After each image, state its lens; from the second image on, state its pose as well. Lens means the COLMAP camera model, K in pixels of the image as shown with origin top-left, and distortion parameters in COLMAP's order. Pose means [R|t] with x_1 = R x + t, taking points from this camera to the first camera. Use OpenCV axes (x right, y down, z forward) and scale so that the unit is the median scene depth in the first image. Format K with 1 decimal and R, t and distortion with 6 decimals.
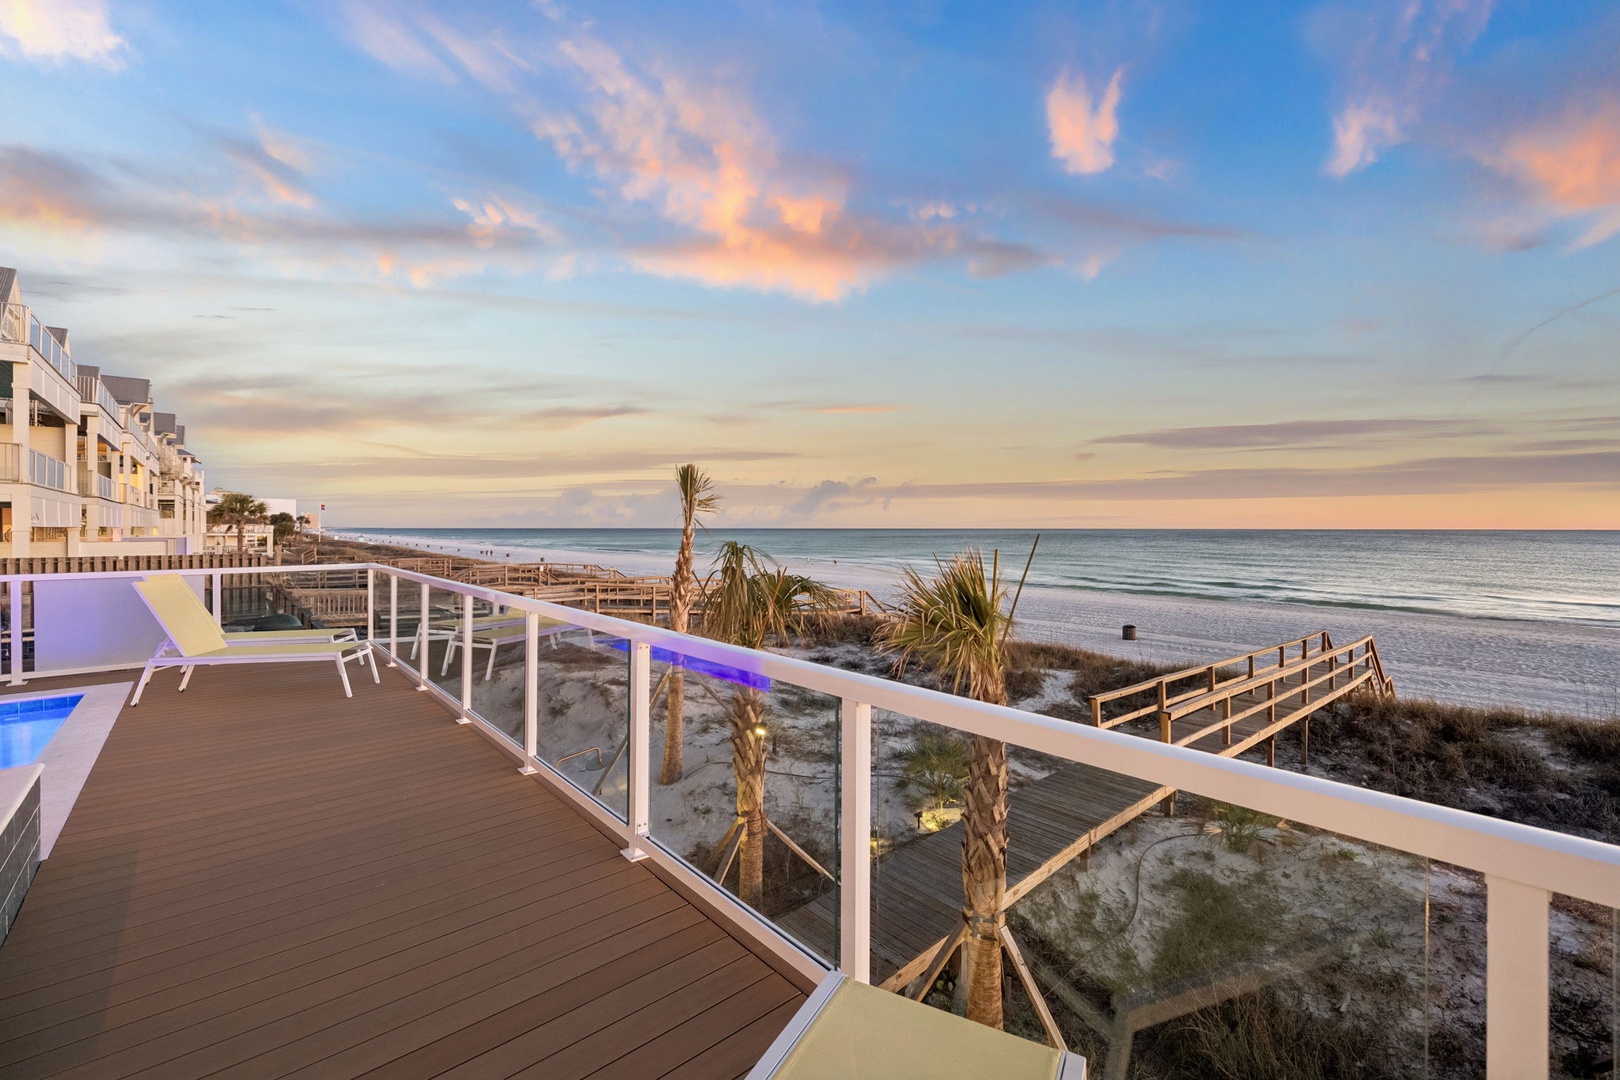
lens RADIAL K [[676.4, 0, 814.5], [0, 676.4, 534.2], [0, 0, 1]] dist [-0.000413, 0.000243]
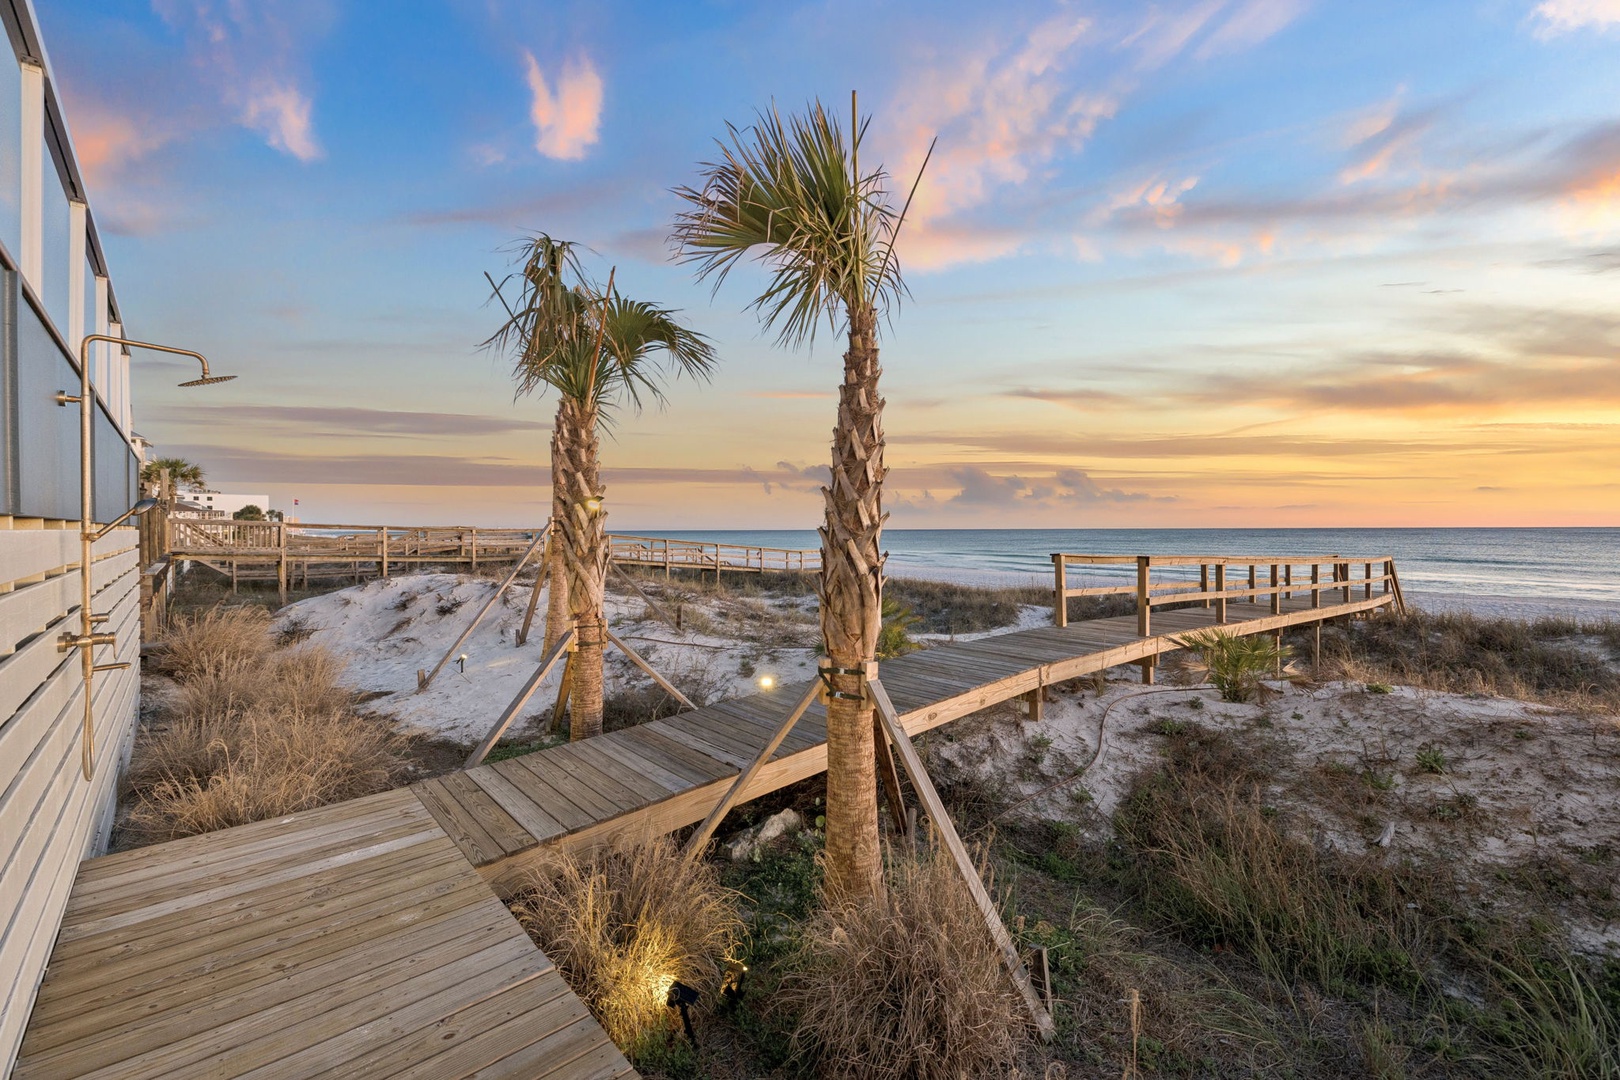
lens RADIAL K [[678.0, 0, 817.4], [0, 678.0, 531.5], [0, 0, 1]] dist [0.055960, -0.019575]
pose [[0.999952, -0.002338, 0.009548, 0.157866], [0.002388, 0.999983, -0.005226, 0.317610], [-0.009536, 0.005248, 0.999941, 0.233190]]
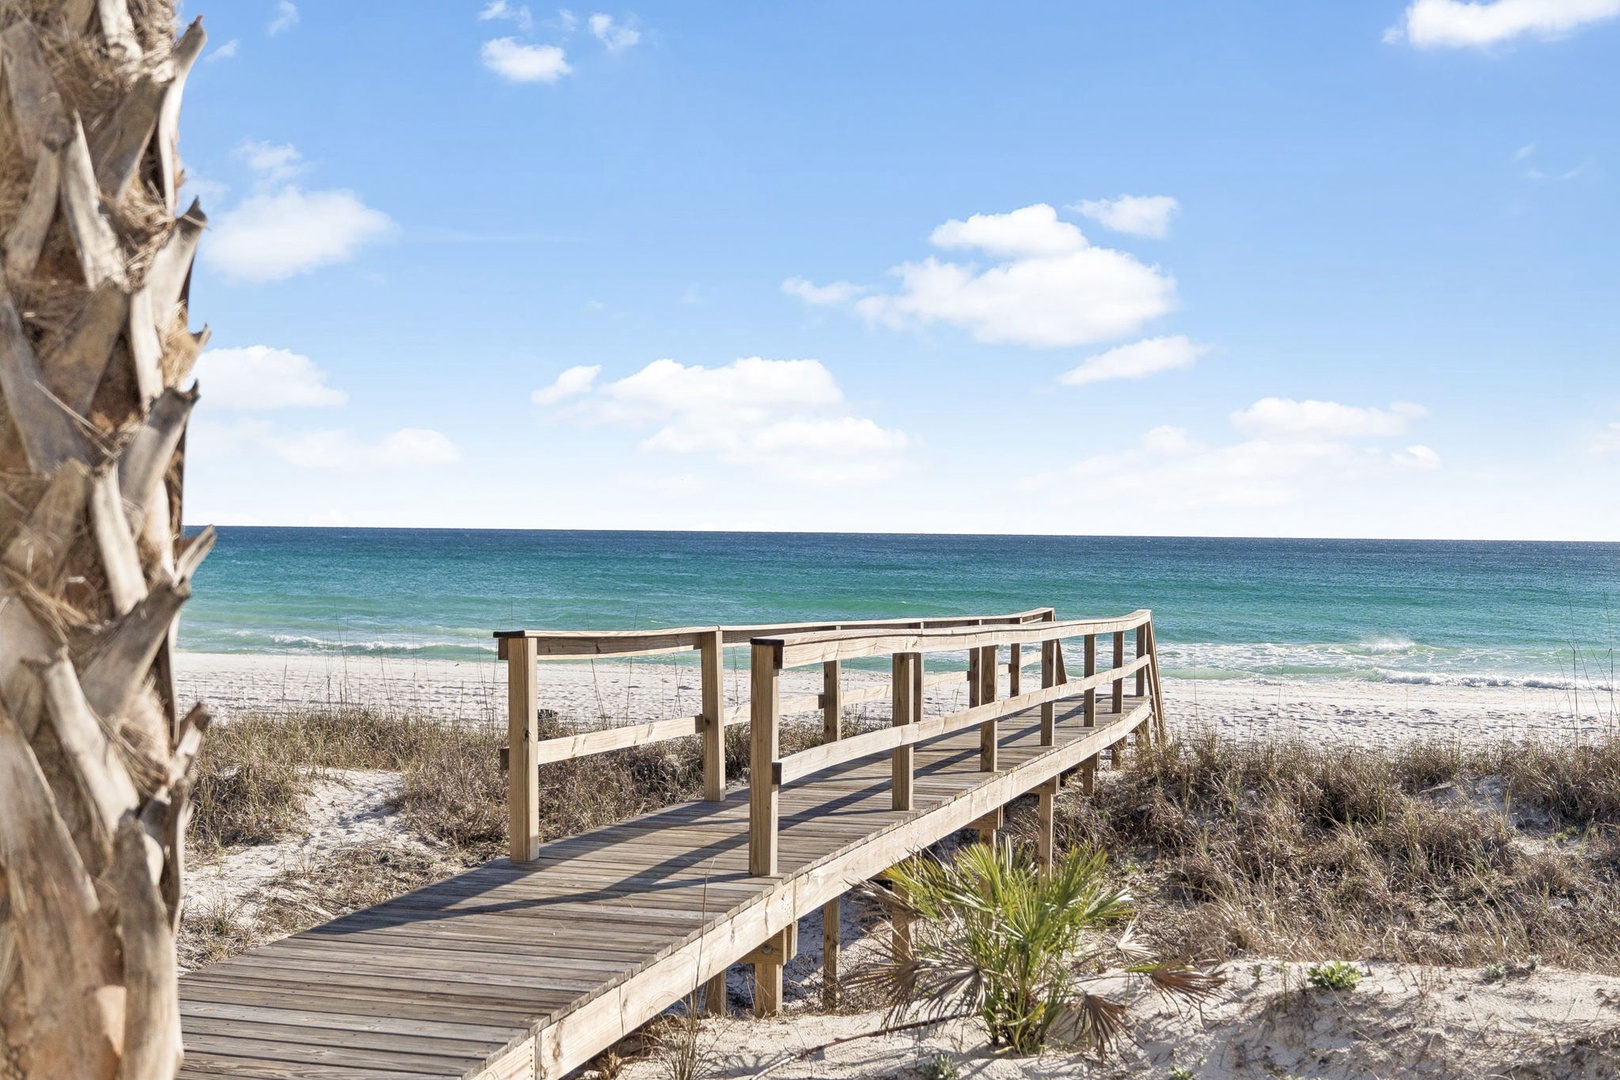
lens RADIAL K [[2020.2, 0, 814.7], [0, 2020.2, 536.1], [0, 0, 1]] dist [-0.038447, -0.050705]
pose [[0.836165, 0.009555, 0.548395, 0.115163], [-0.007842, 0.999954, -0.005467, 0.302508], [-0.548423, 0.000271, 0.836201, 0.407067]]
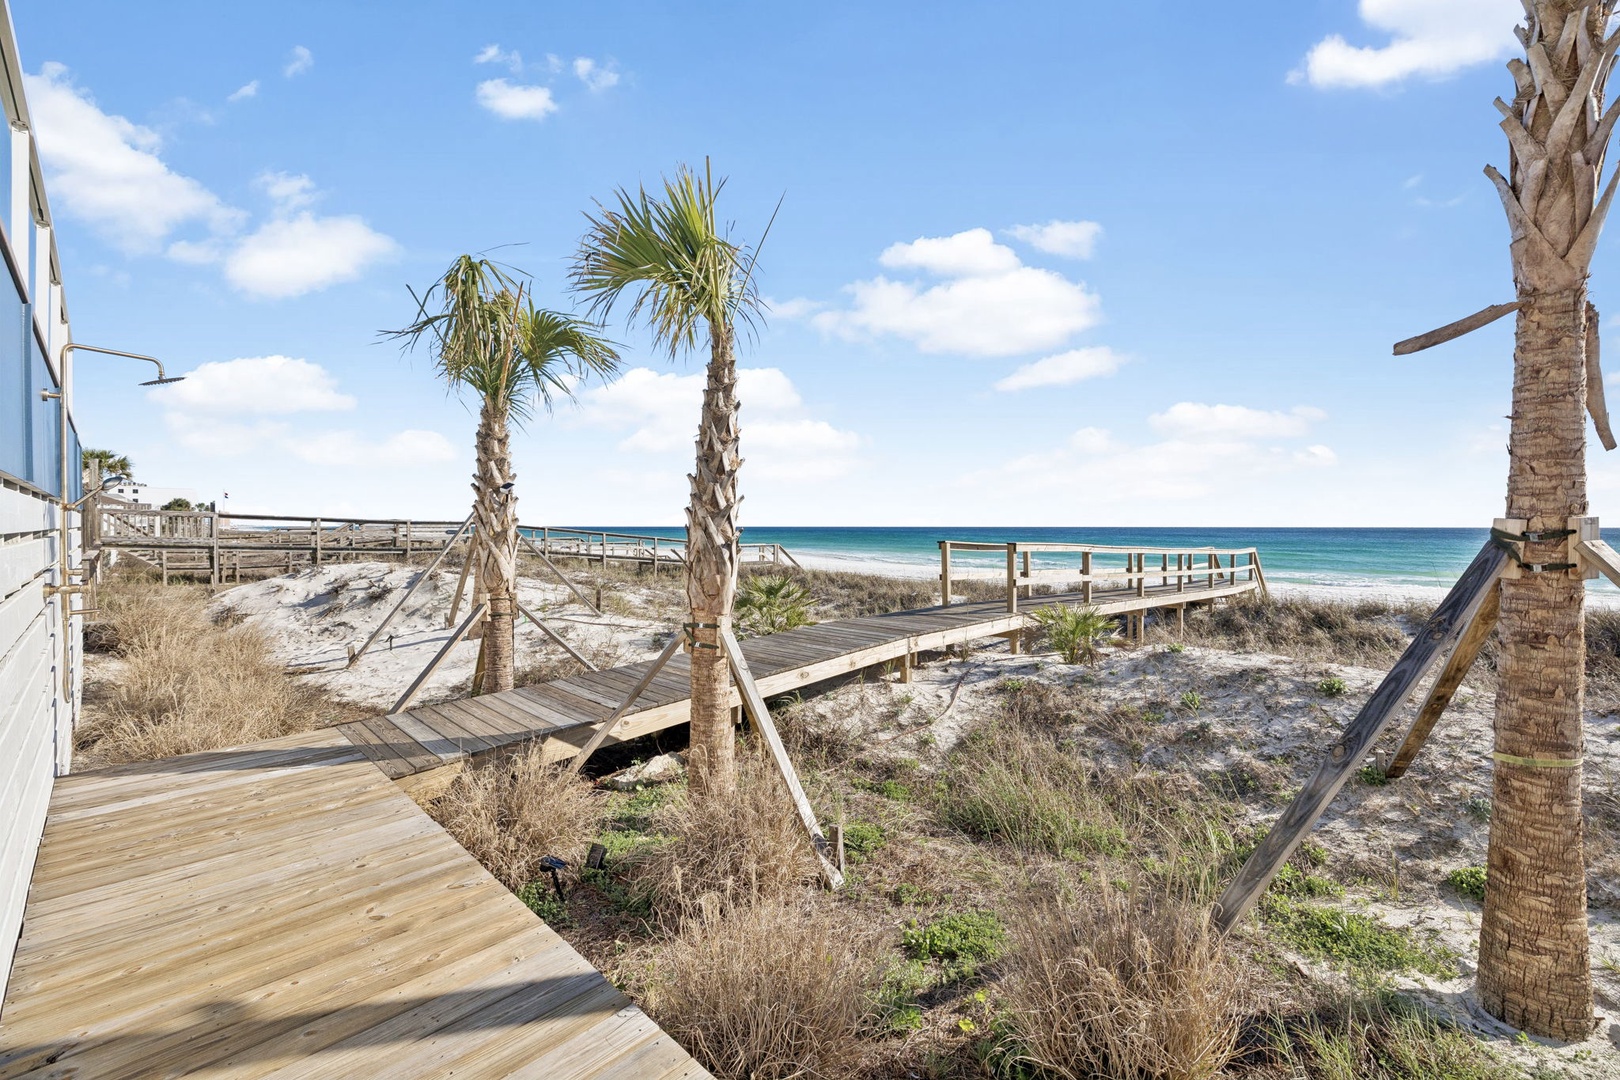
lens RADIAL K [[676.4, 0, 814.5], [0, 676.4, 534.2], [0, 0, 1]] dist [-0.000413, 0.000243]
pose [[0.996658, 0.001834, 0.081670, 0.231687], [-0.002065, 0.999994, 0.002747, 0.334169], [-0.081665, -0.002906, 0.996656, 0.122997]]
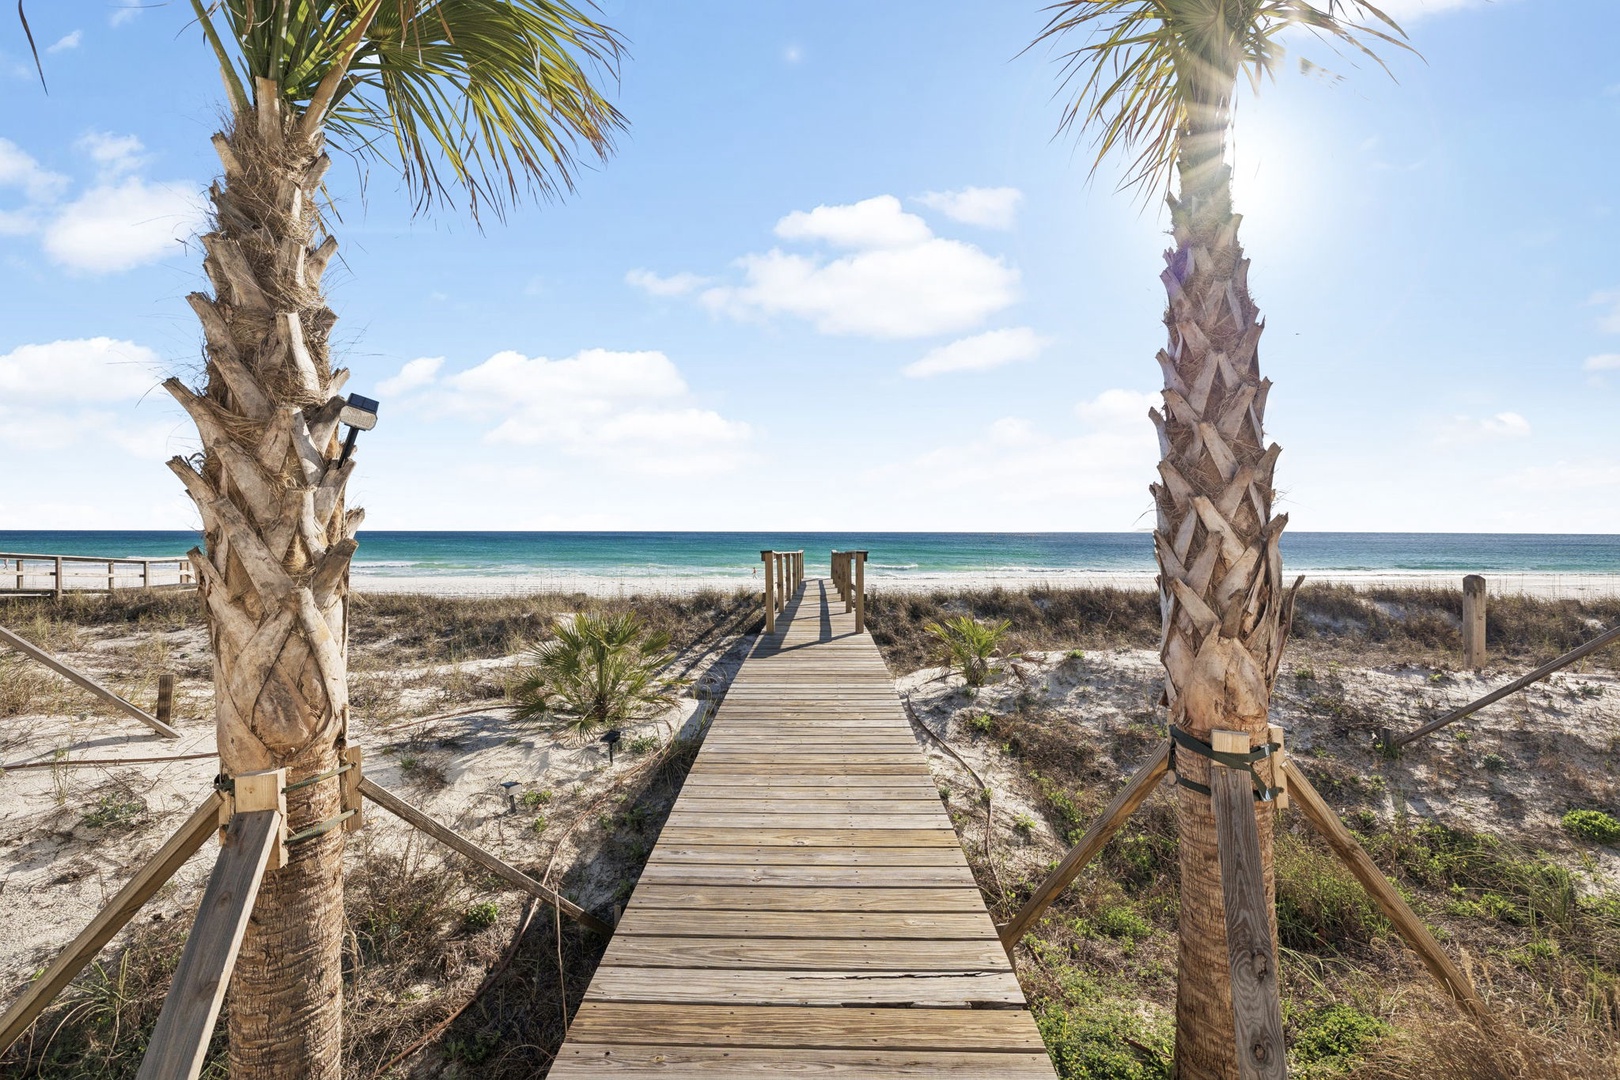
lens RADIAL K [[676.4, 0, 814.5], [0, 676.4, 534.2], [0, 0, 1]] dist [-0.000413, 0.000243]
pose [[0.667764, 0.000998, 0.744373, -0.150692], [0.001802, 0.999994, -0.002957, 0.328340], [-0.744371, 0.003316, 0.667758, 0.683096]]
